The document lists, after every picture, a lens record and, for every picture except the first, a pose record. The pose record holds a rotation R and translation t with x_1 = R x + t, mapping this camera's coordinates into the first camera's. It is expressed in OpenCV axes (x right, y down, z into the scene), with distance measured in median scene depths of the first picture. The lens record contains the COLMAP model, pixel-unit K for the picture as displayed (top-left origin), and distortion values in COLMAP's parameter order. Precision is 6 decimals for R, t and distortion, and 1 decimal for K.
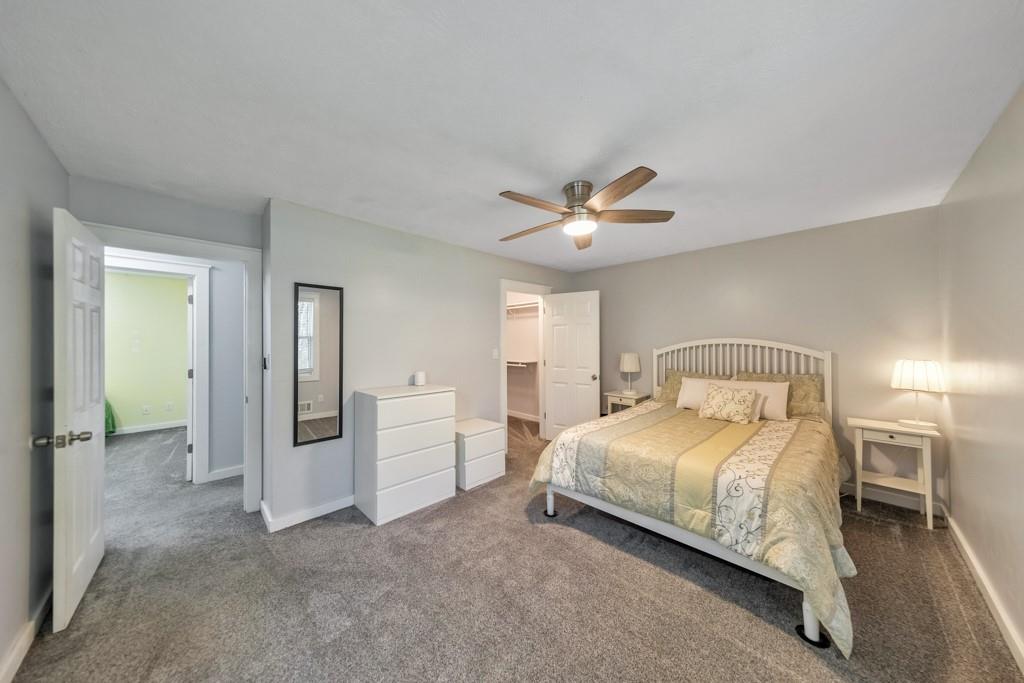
lens RADIAL K [[325.7, 0, 515.6], [0, 325.7, 343.6], [0, 0, 1]] dist [0.011388, -0.000006]
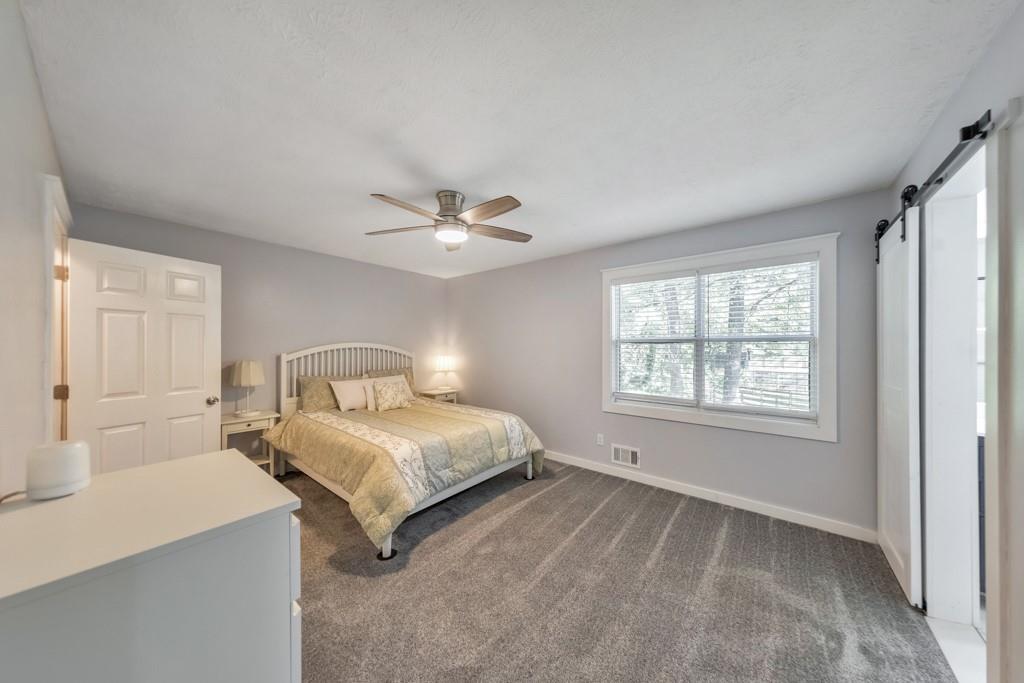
lens RADIAL K [[329.7, 0, 514.9], [0, 329.7, 346.6], [0, 0, 1]] dist [0.000819, 0.000018]
pose [[-0.111042, 0.003837, 0.993808, -0.842238], [0.004816, 0.999983, -0.003322, 0.005135], [-0.993804, 0.004418, -0.111058, 0.868455]]
